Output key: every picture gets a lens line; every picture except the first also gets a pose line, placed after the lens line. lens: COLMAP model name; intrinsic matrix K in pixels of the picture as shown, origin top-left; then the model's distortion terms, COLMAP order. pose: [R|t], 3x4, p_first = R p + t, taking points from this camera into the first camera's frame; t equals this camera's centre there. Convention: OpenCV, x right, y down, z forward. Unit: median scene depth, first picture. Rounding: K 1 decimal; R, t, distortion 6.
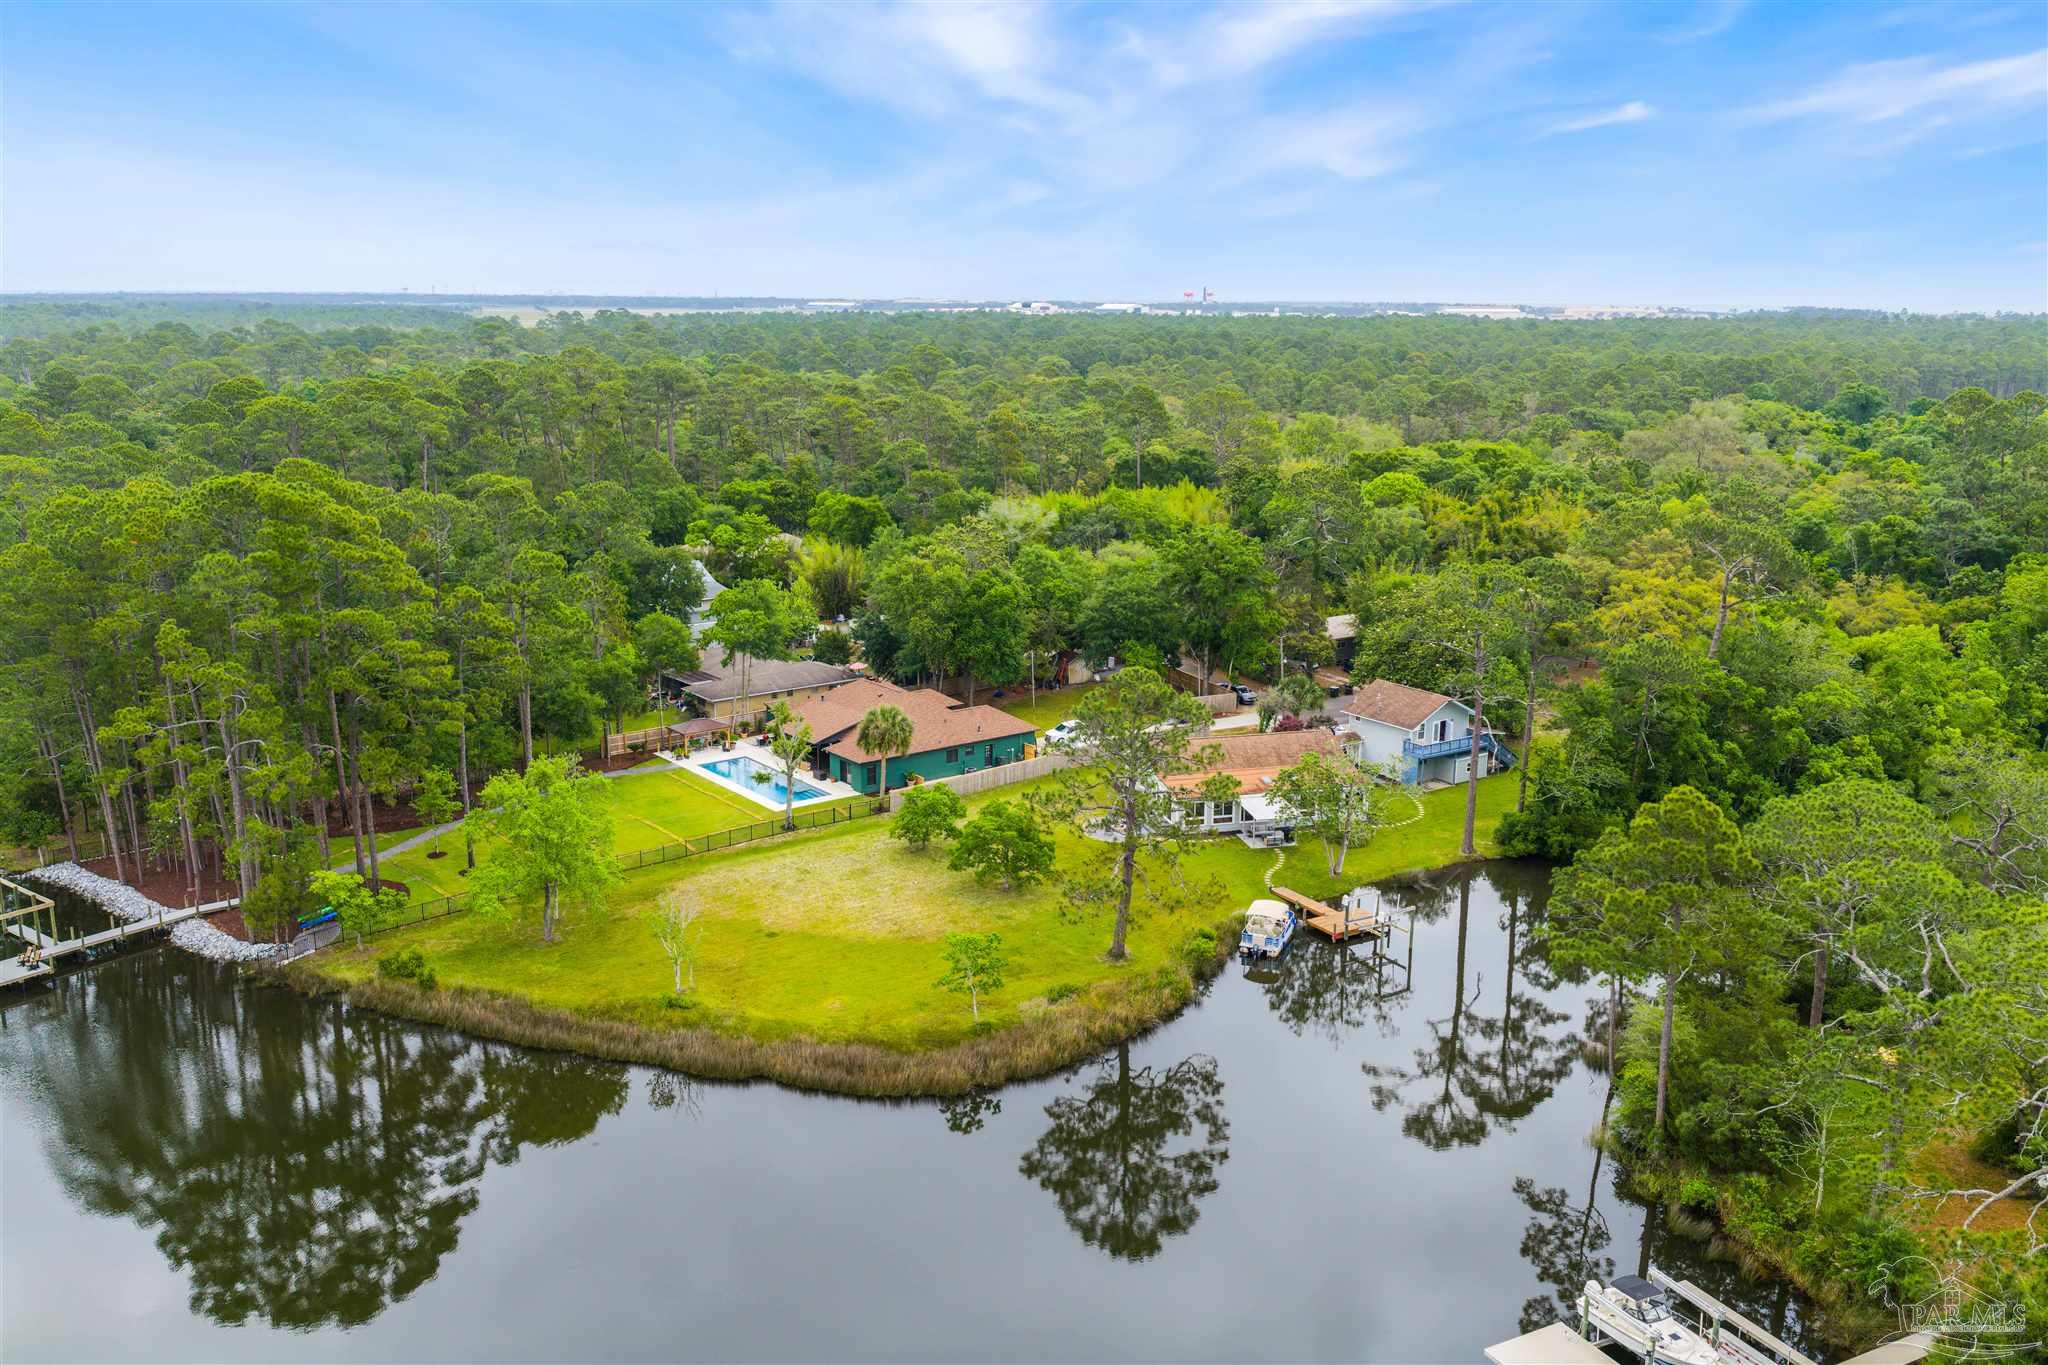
lens RADIAL K [[1736.4, 0, 1023.3], [0, 1736.4, 685.2], [0, 0, 1]] dist [0.015548, -0.021364]
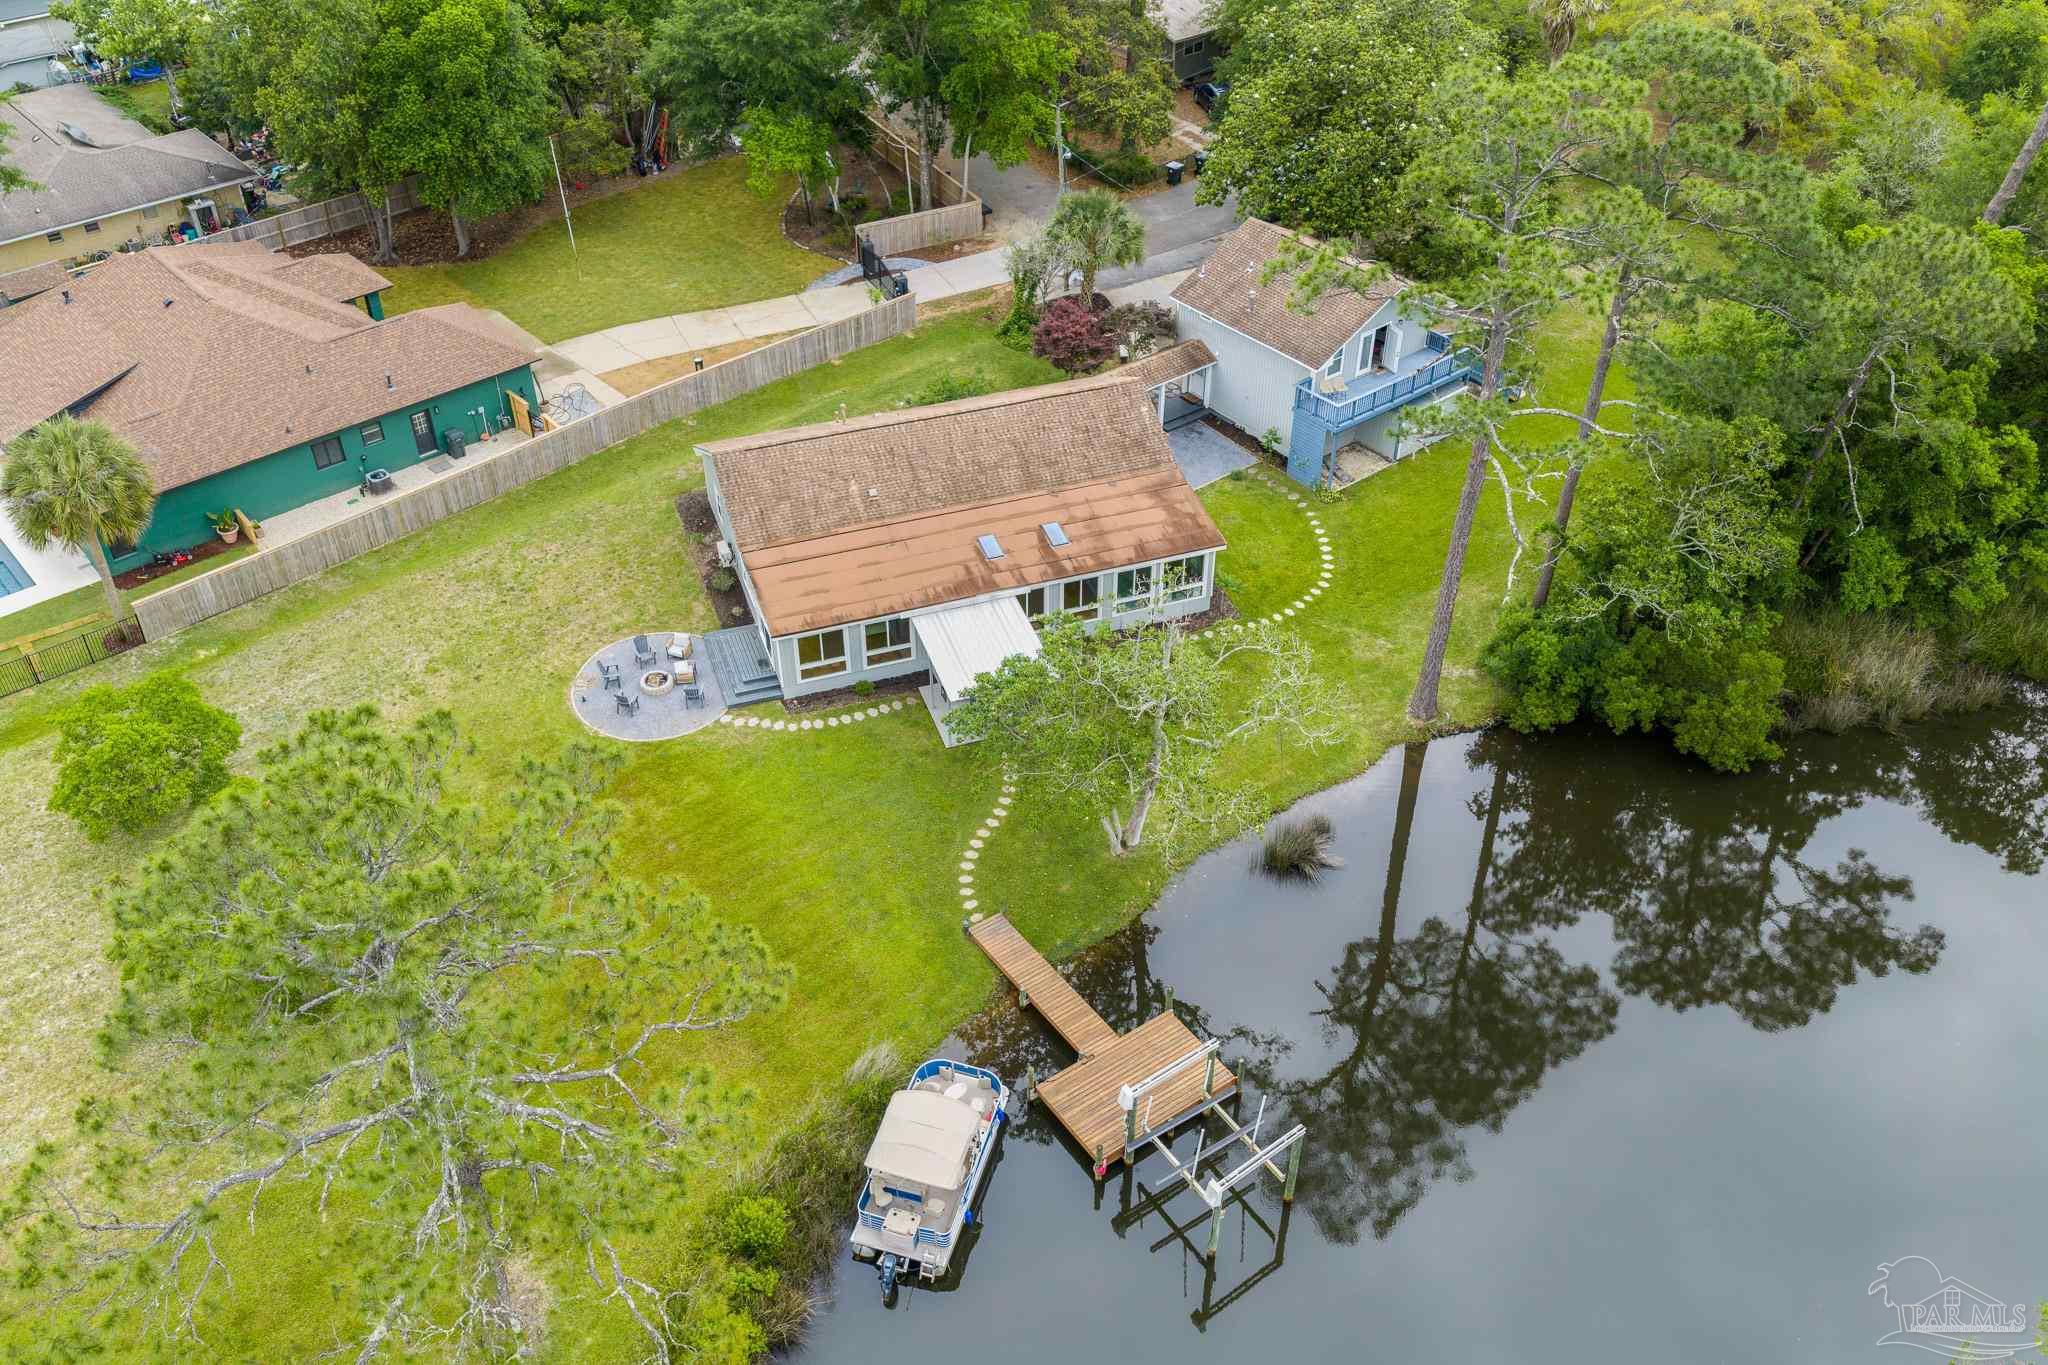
lens RADIAL K [[1736.4, 0, 1032.0], [0, 1736.4, 685.7], [0, 0, 1]] dist [0.015548, -0.021364]
pose [[0.997109, -0.048582, 0.058426, 0.112855], [0.018619, 0.901684, 0.431995, -0.098042], [-0.073669, -0.429658, 0.899982, 0.533538]]
